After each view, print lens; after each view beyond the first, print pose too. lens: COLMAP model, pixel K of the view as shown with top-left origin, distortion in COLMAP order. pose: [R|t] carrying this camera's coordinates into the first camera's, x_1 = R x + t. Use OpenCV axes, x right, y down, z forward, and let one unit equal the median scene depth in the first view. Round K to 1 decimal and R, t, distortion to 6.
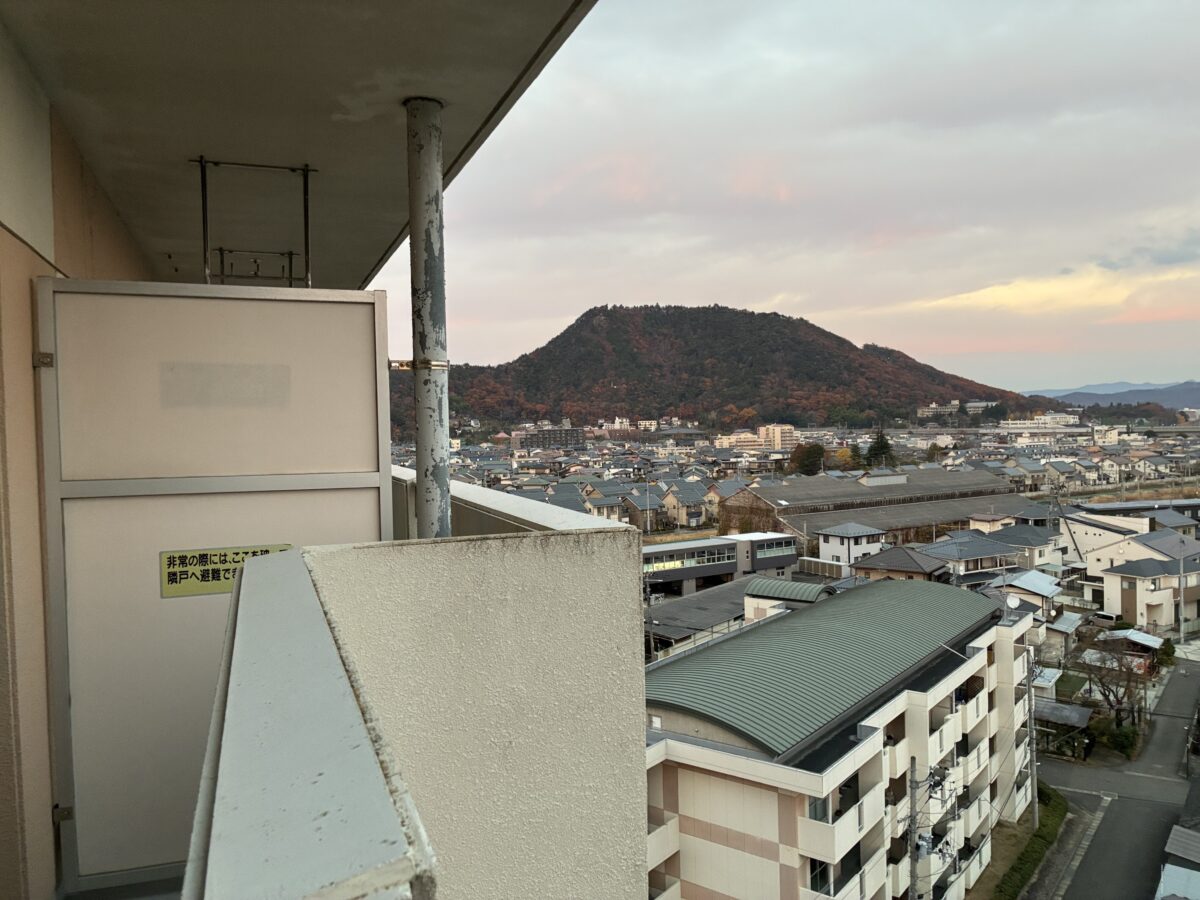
lens RADIAL K [[906.6, 0, 599.0], [0, 906.6, 447.6], [0, 0, 1]] dist [0.018954, -0.012080]
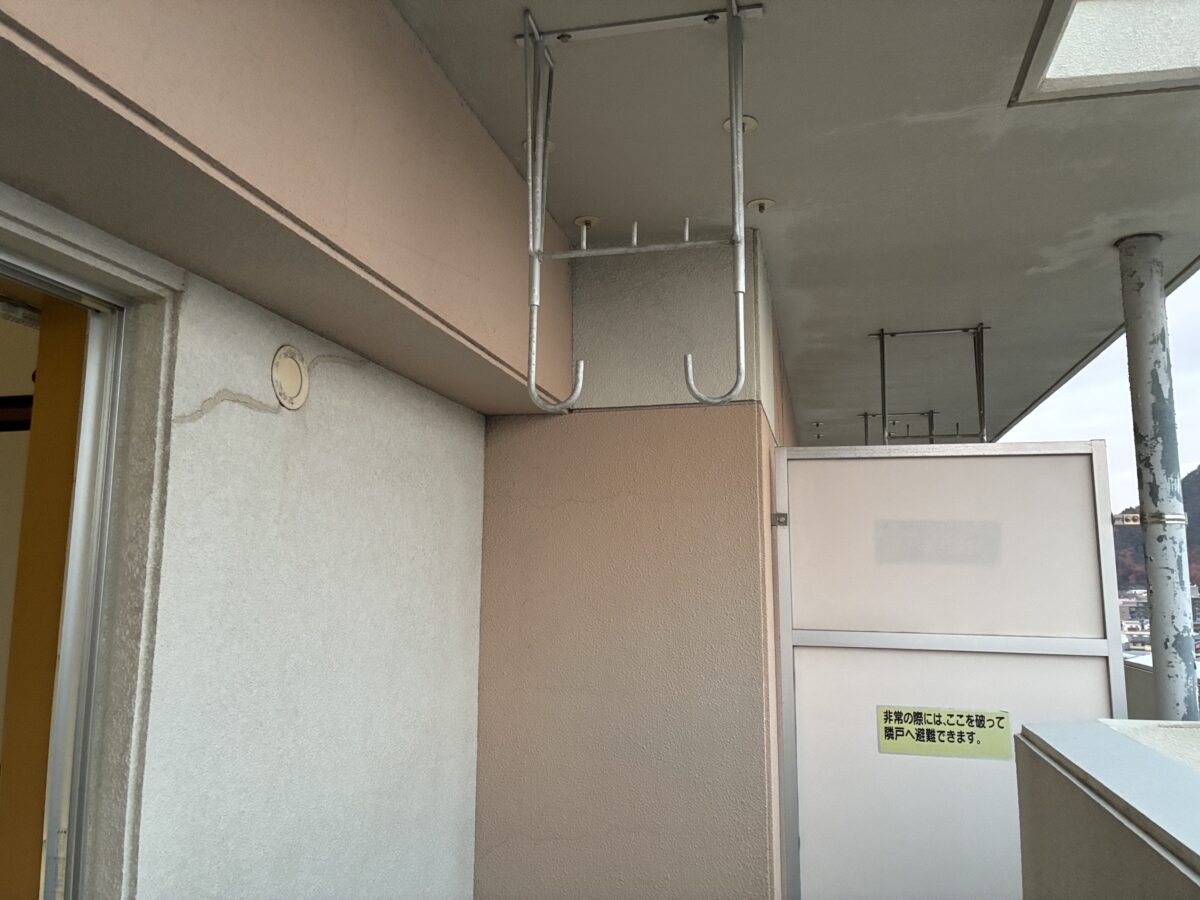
lens RADIAL K [[906.6, 0, 595.0], [0, 906.6, 449.4], [0, 0, 1]] dist [0.018954, -0.012080]
pose [[0.818431, -0.059504, -0.571516, -0.129528], [-0.039628, 0.986410, -0.159450, 0.005670], [0.573237, 0.153146, 0.804951, -0.044242]]
